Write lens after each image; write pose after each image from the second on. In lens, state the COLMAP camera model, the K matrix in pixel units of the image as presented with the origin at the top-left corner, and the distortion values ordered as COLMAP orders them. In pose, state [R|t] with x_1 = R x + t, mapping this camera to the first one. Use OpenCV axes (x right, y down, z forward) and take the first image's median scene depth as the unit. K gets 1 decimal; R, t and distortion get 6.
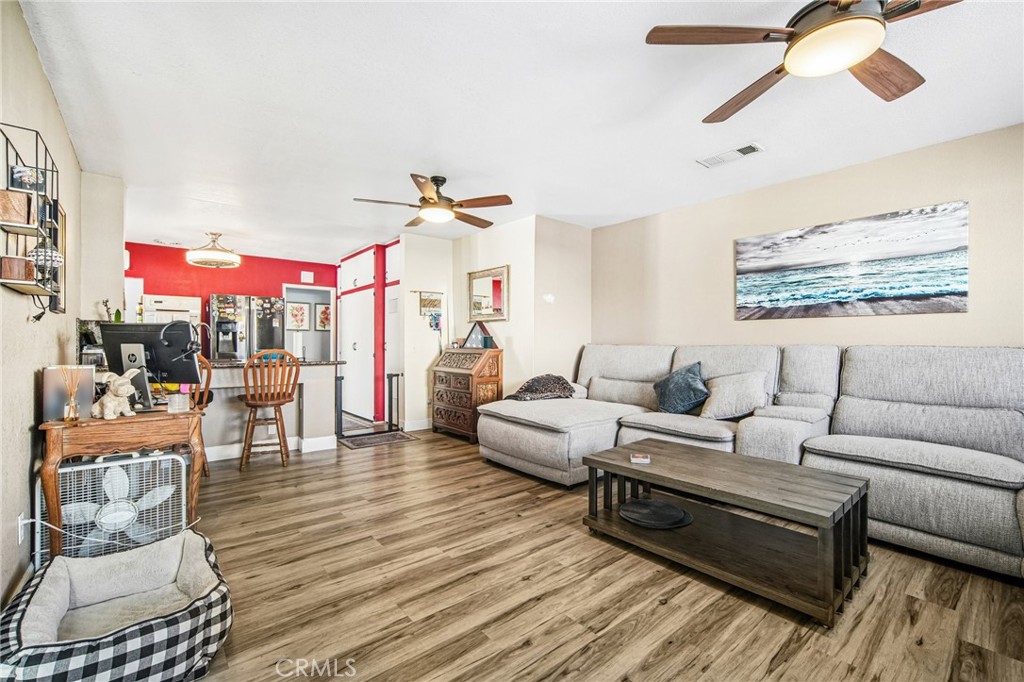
lens RADIAL K [[454.7, 0, 513.4], [0, 454.7, 342.6], [0, 0, 1]] dist [-0.013156, 0.003314]
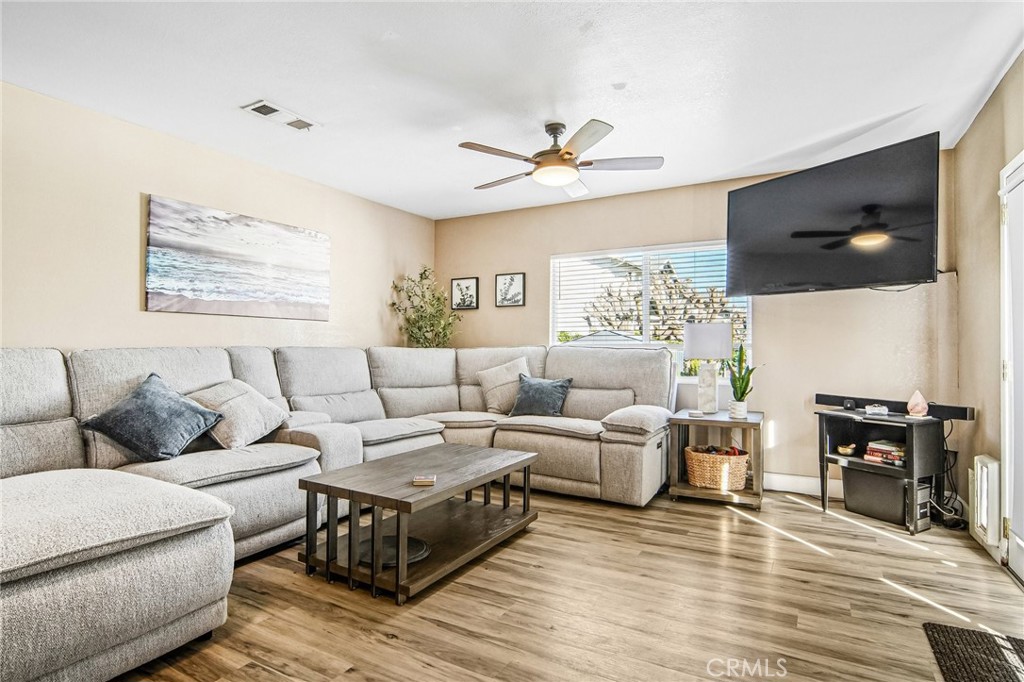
lens RADIAL K [[560.4, 0, 510.3], [0, 560.4, 340.3], [0, 0, 1]] dist [-0.007825, -0.000732]
pose [[-0.364522, 0.005468, 0.931179, -0.560644], [-0.006970, 0.999939, -0.008600, -0.001781], [-0.931169, -0.009625, -0.364462, 0.895828]]
